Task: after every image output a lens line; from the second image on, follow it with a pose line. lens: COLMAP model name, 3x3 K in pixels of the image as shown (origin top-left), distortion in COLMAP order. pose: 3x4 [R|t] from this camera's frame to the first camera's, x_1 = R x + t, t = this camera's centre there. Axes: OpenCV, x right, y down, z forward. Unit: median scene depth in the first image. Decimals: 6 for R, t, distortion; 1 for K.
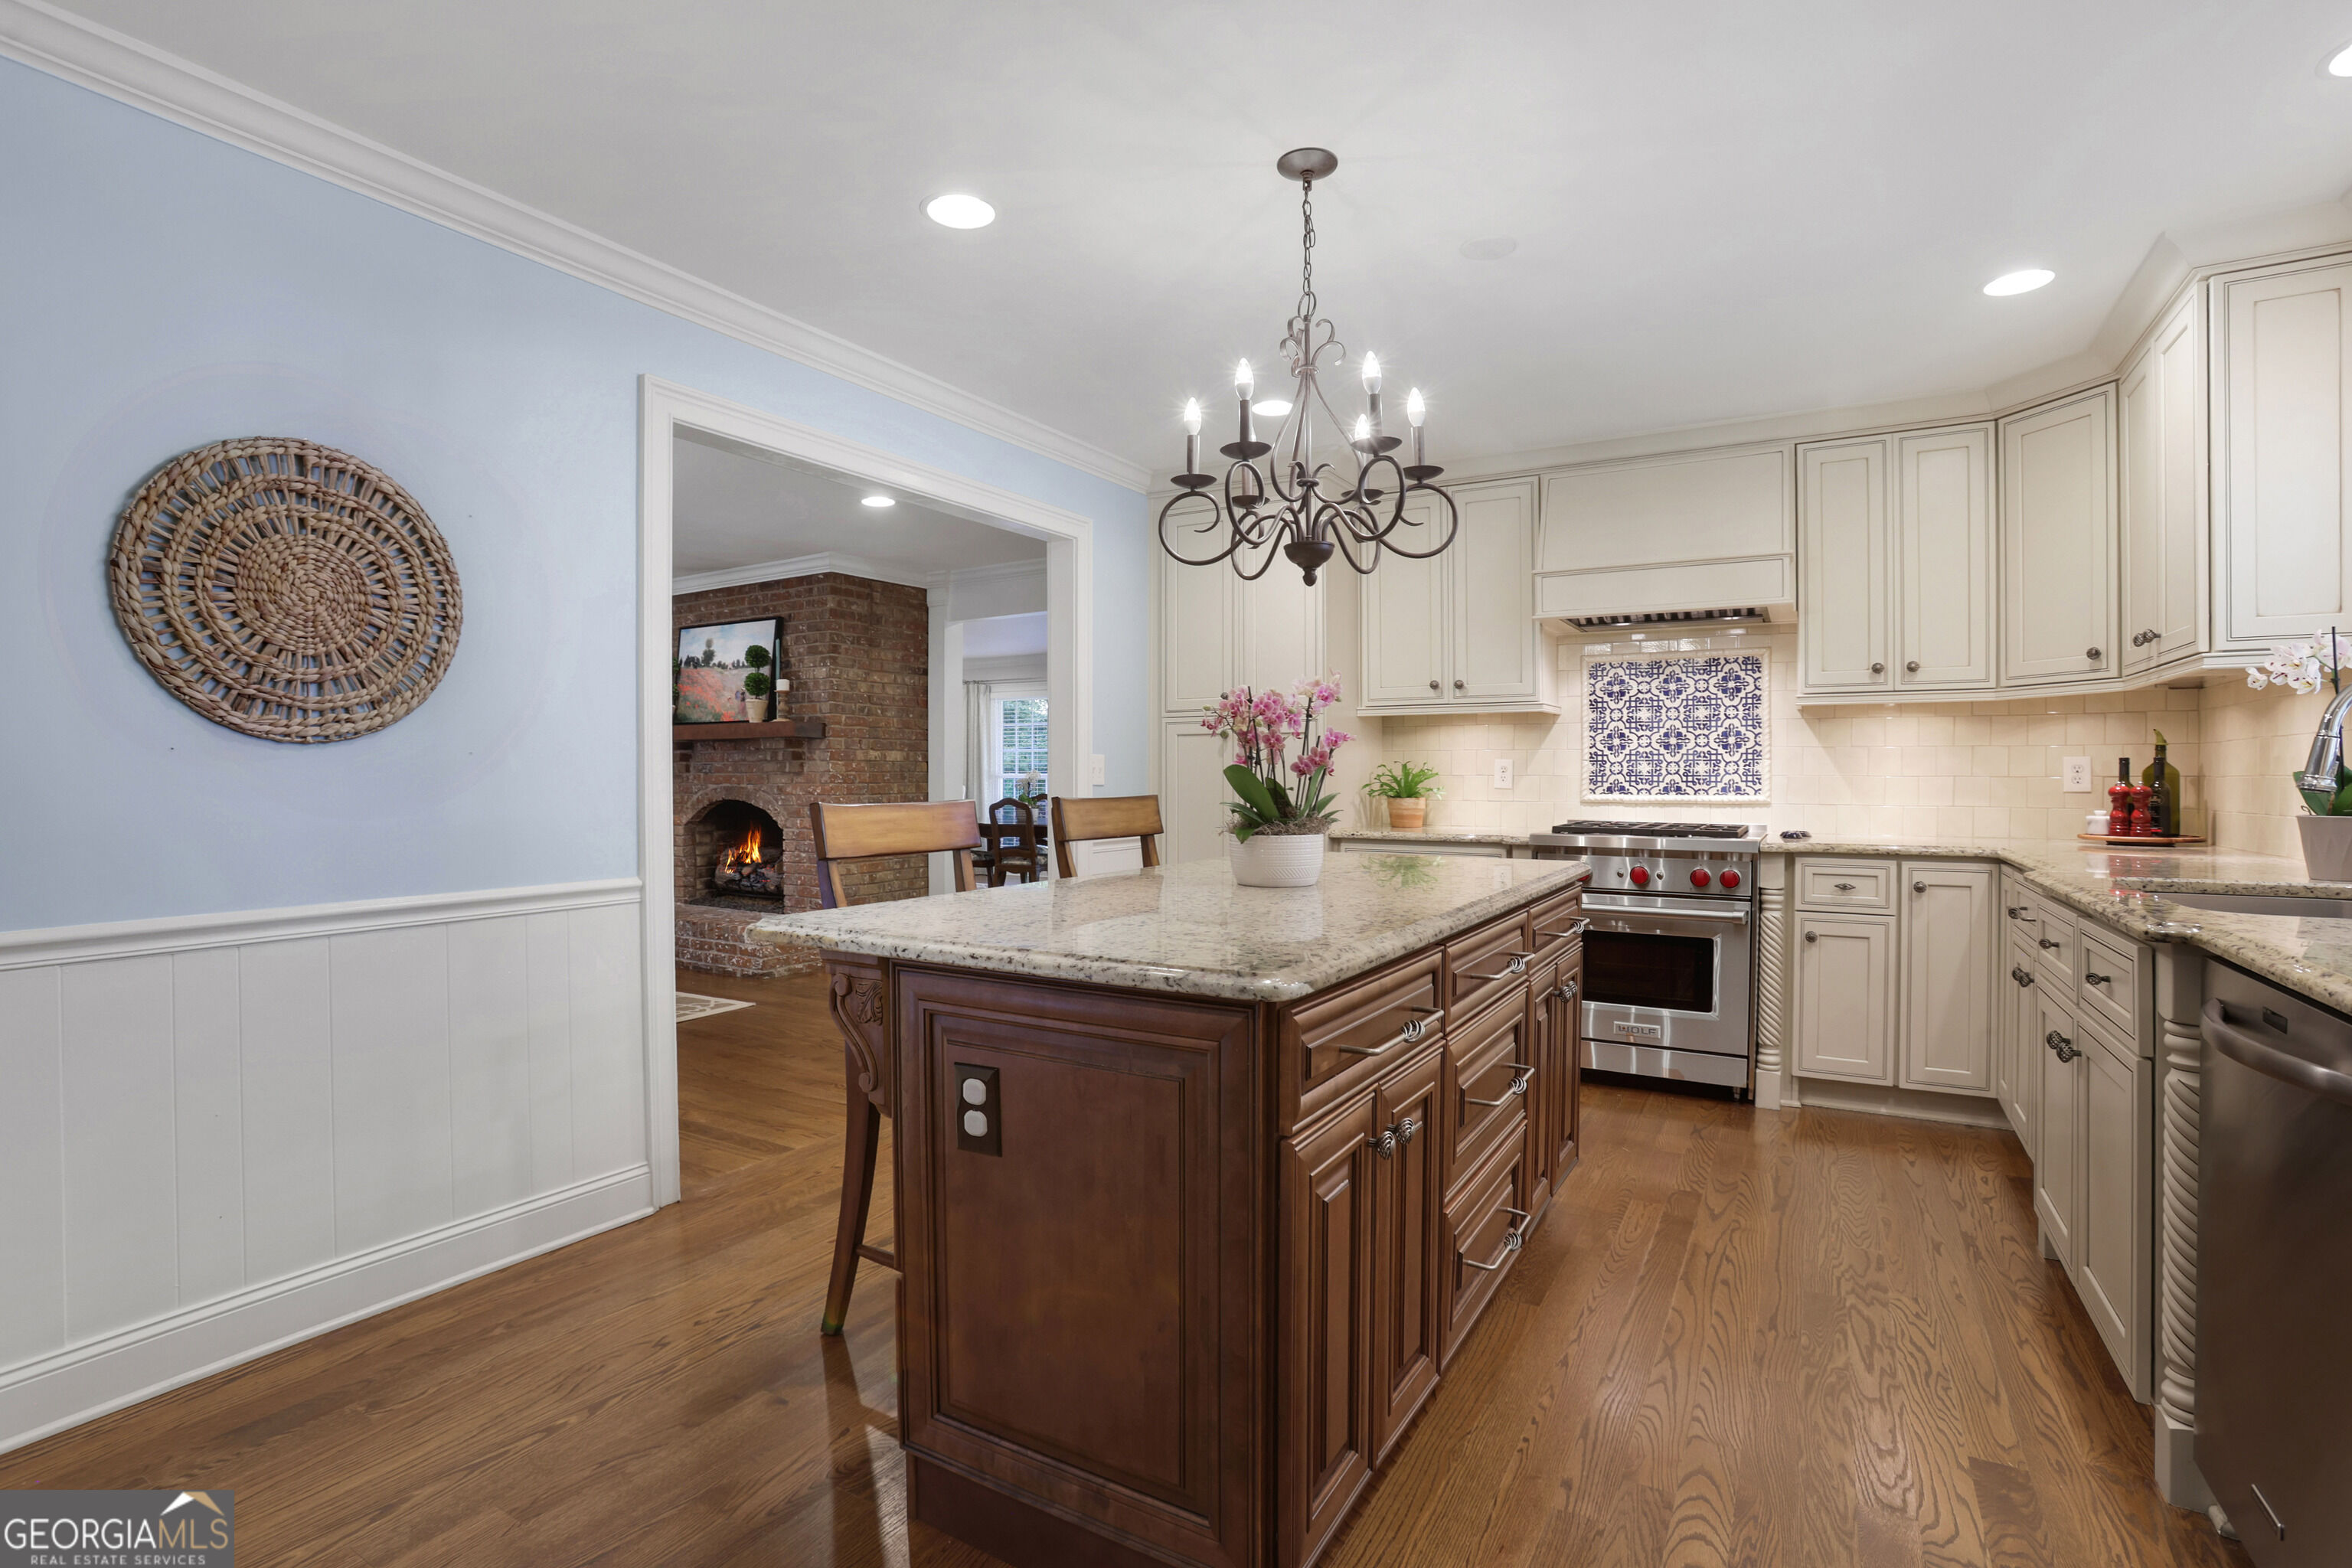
lens RADIAL K [[1146.6, 0, 1179.4], [0, 1146.6, 778.8], [0, 0, 1]] dist [-0.026398, 0.002395]
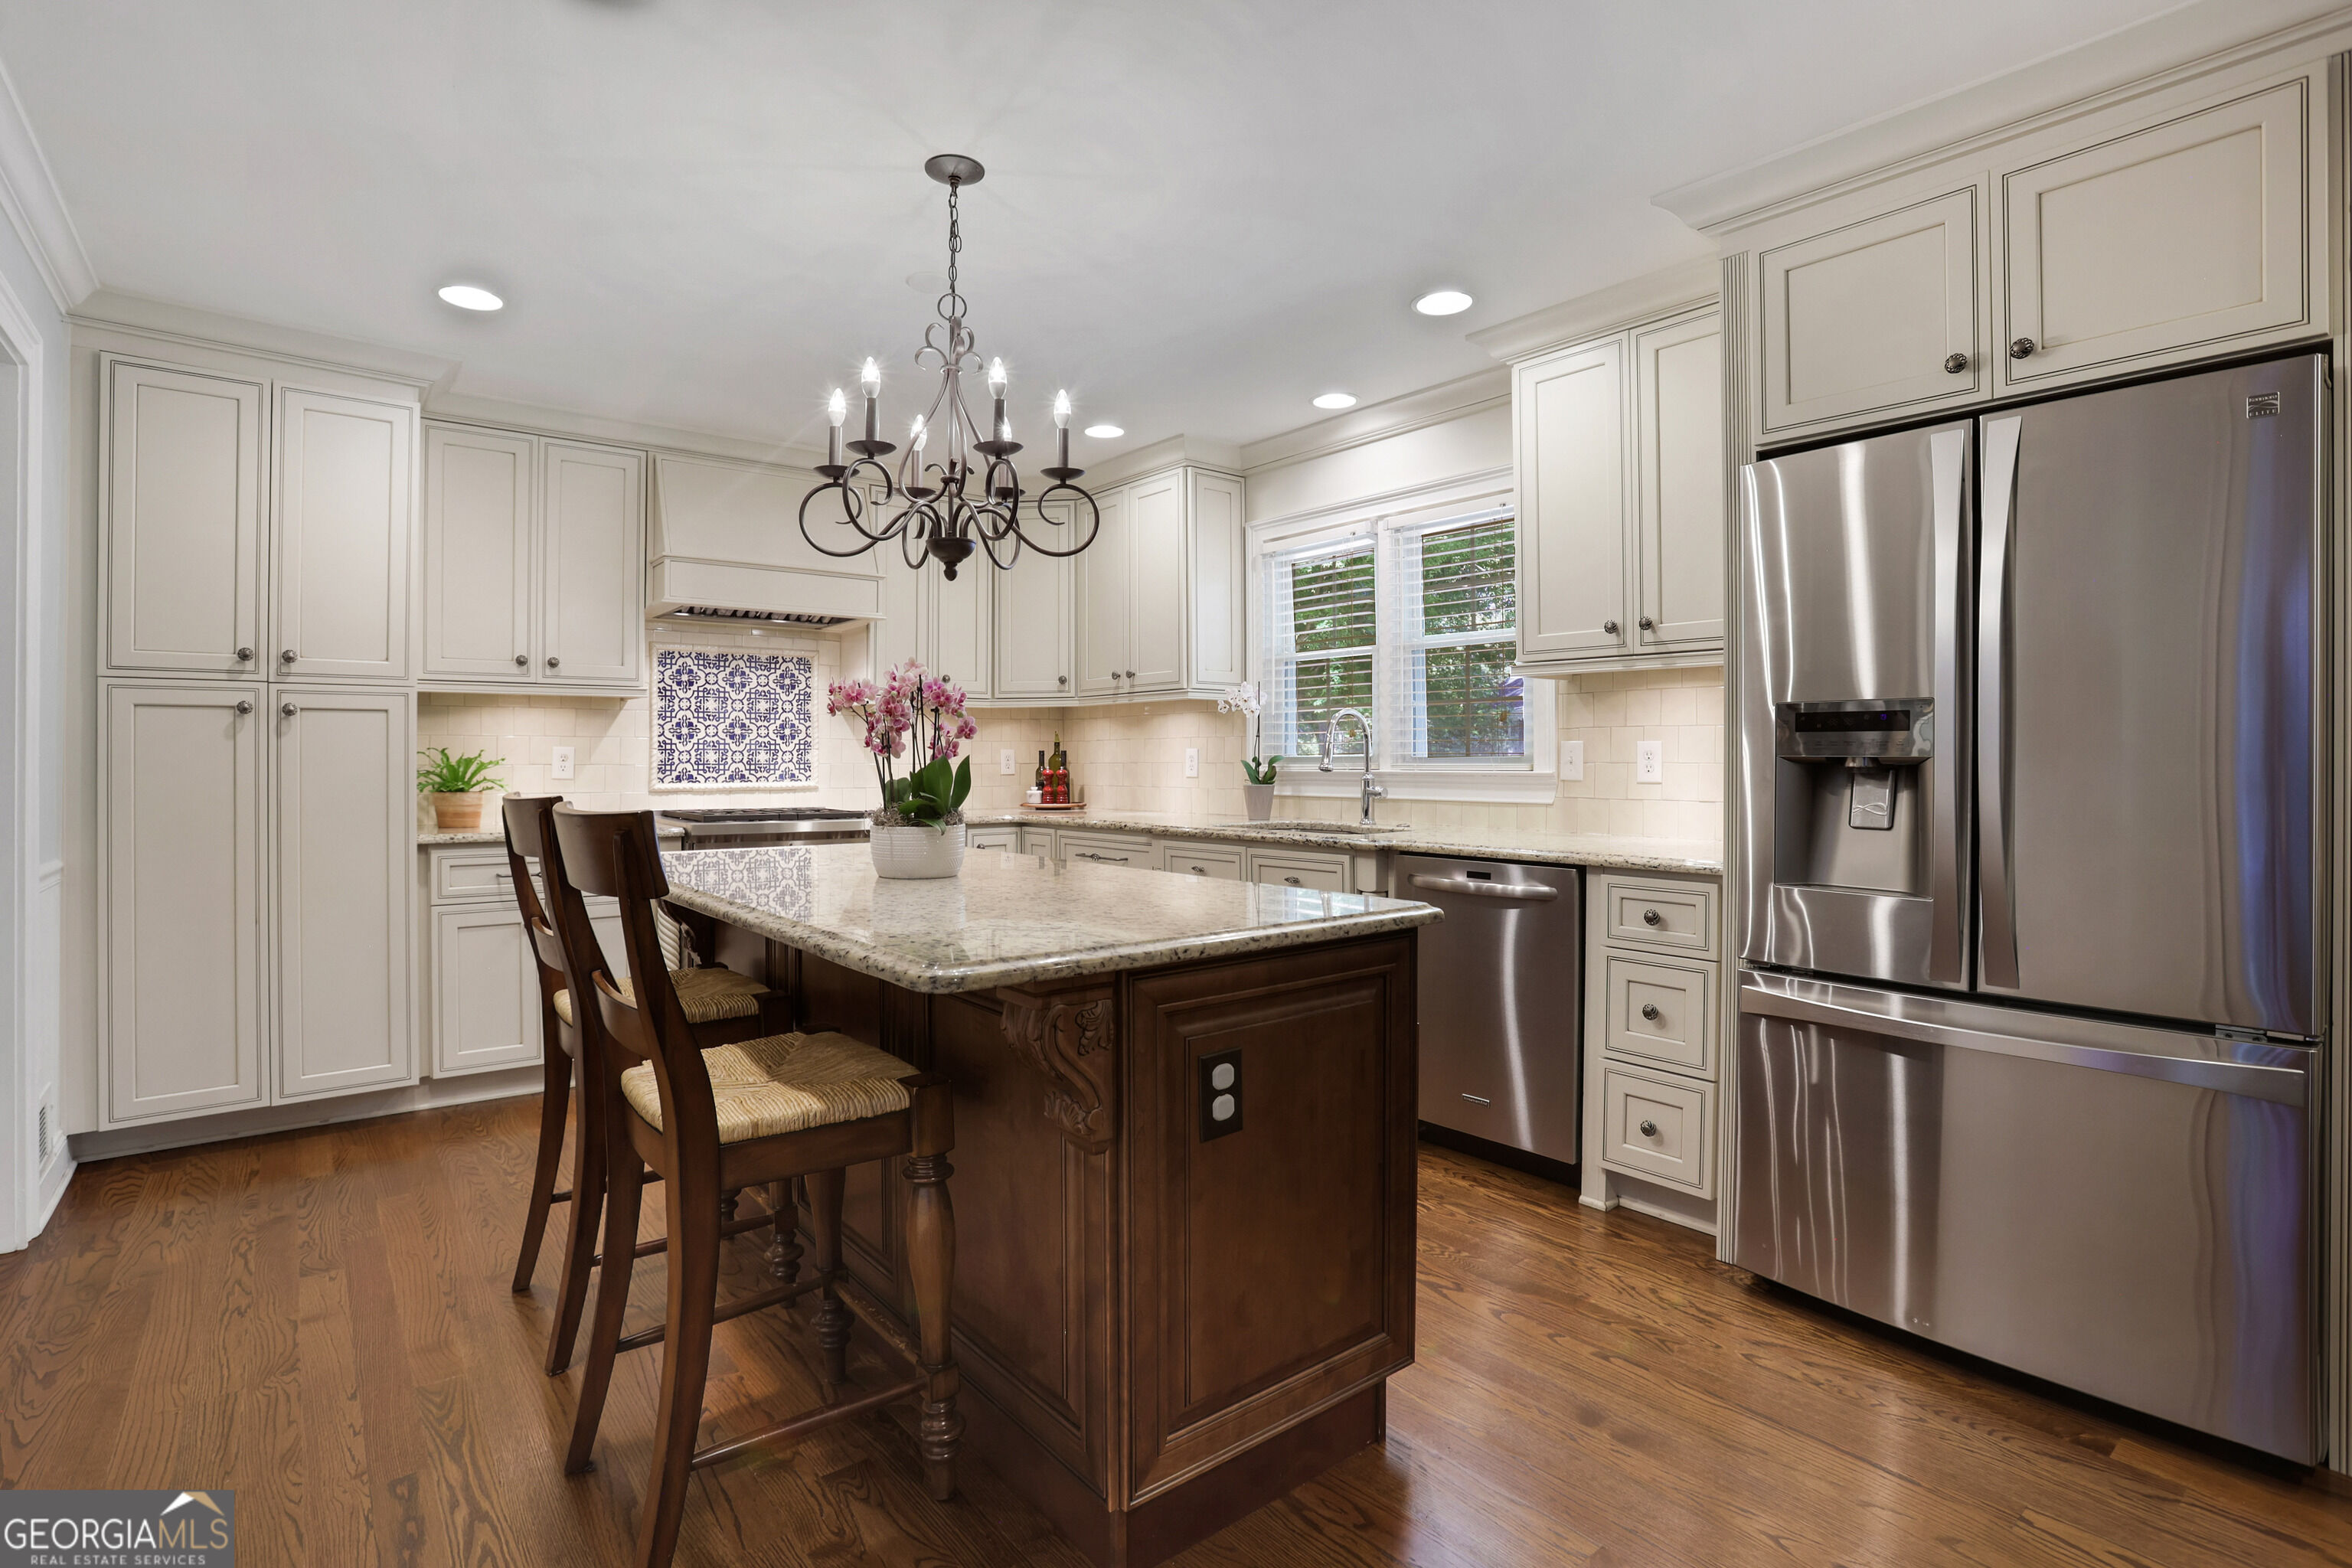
lens RADIAL K [[1146.6, 0, 1169.2], [0, 1146.6, 764.2], [0, 0, 1]] dist [-0.026398, 0.002395]
pose [[0.364714, -0.004034, 0.931111, -0.410524], [0.007211, 0.999973, 0.001508, -0.001421], [-0.931092, 0.006165, 0.364733, 0.243371]]
